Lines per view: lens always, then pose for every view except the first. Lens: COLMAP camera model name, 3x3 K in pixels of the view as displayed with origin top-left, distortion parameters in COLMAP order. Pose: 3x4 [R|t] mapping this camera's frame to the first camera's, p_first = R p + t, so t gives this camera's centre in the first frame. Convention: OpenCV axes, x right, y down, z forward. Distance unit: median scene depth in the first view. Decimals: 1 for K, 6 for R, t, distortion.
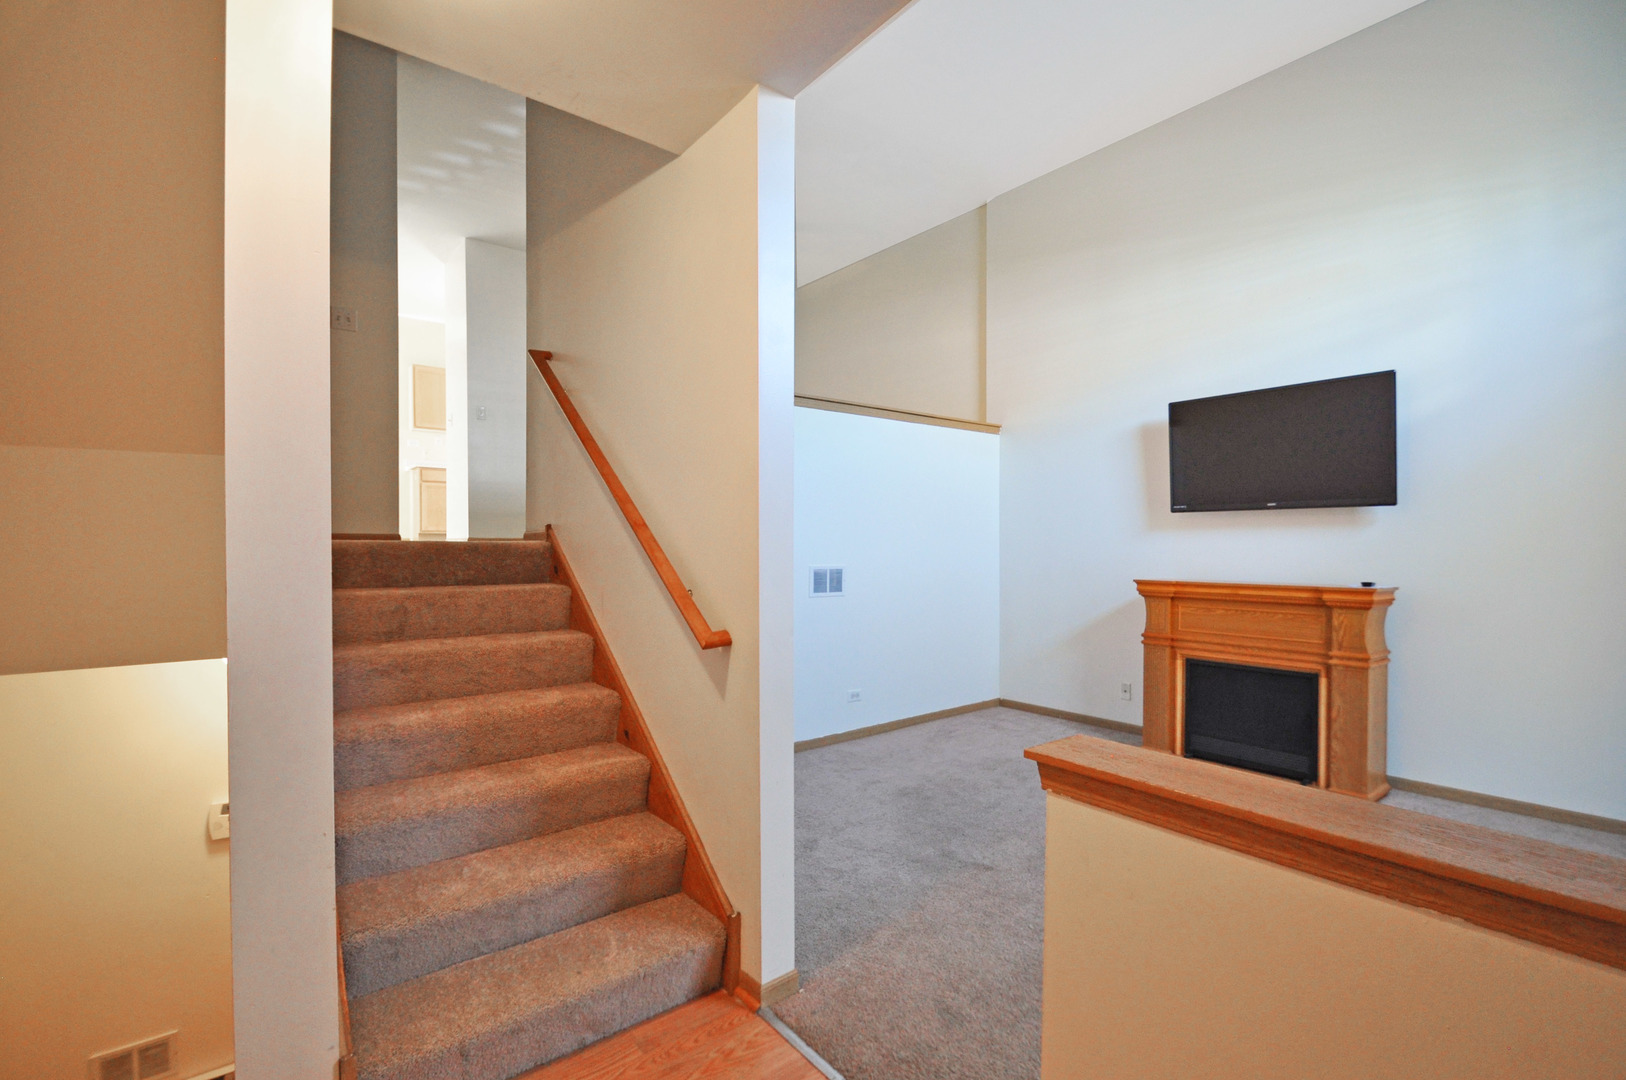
lens RADIAL K [[742.8, 0, 805.2], [0, 742.8, 538.1], [0, 0, 1]] dist [0.002317, 0.000113]
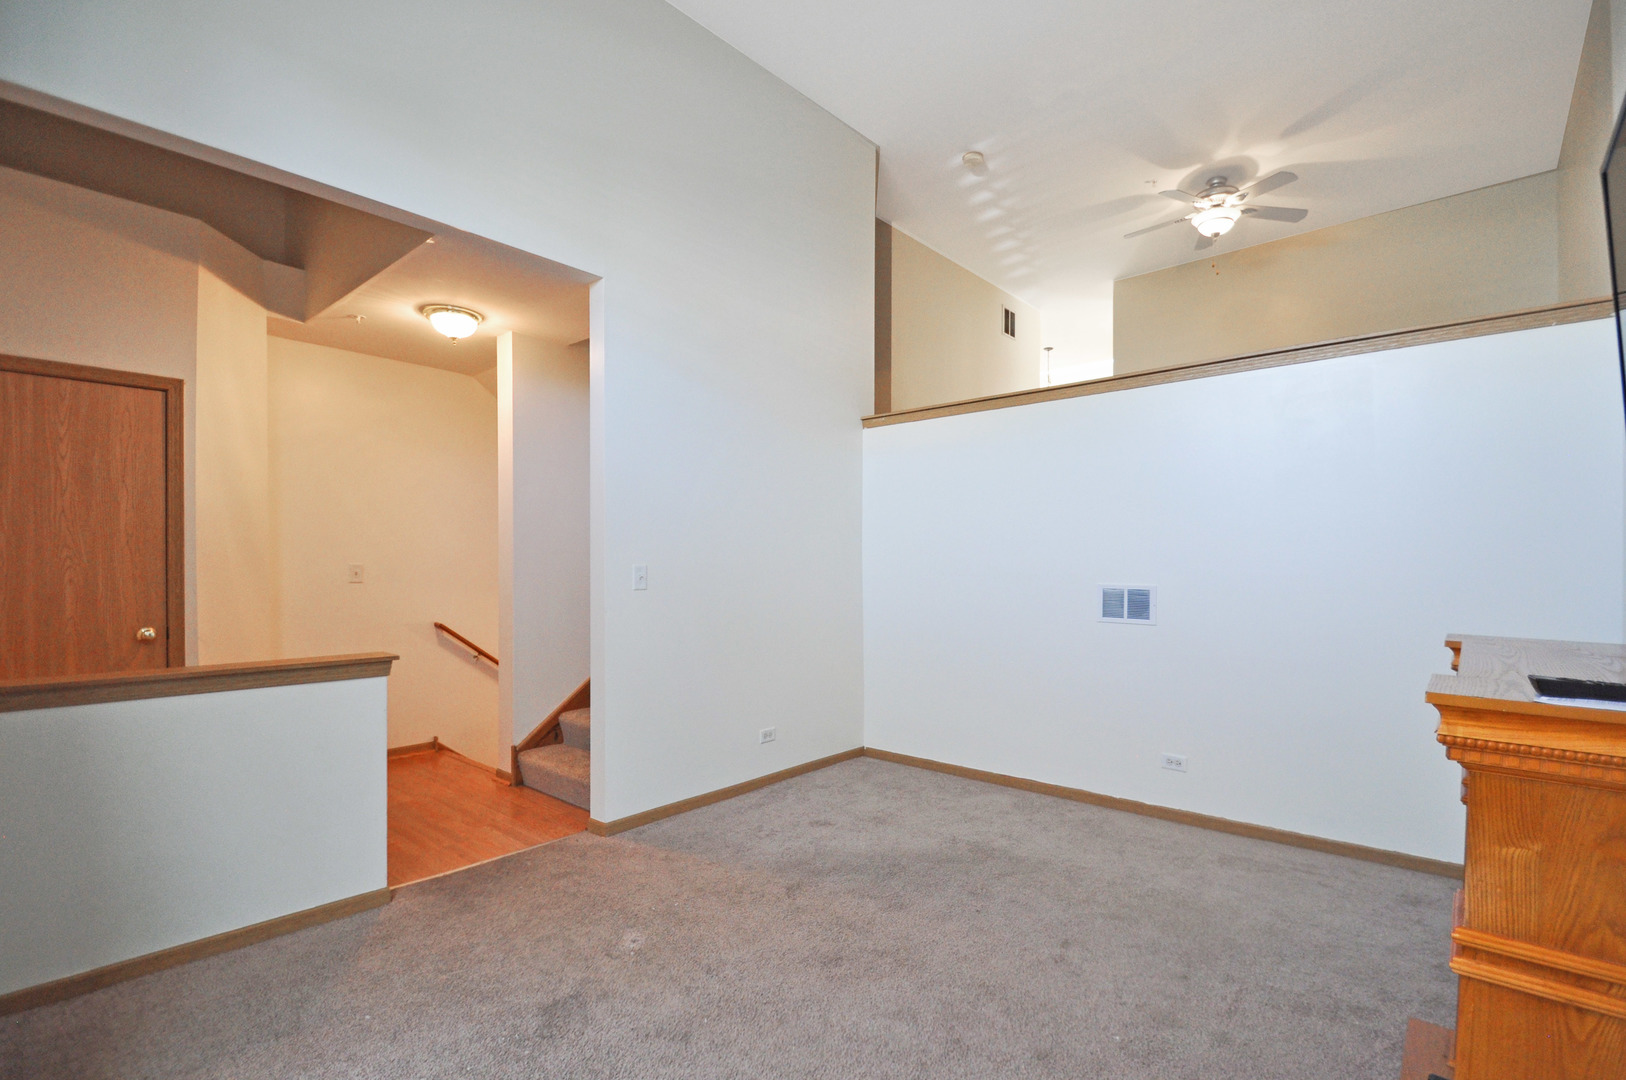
lens RADIAL K [[742.8, 0, 804.0], [0, 742.8, 555.3], [0, 0, 1]] dist [0.002317, 0.000113]
pose [[0.179547, -0.006381, -0.983729, 0.751017], [0.004598, 0.999973, -0.005647, 0.008898], [0.983739, -0.003510, 0.179572, 0.524729]]
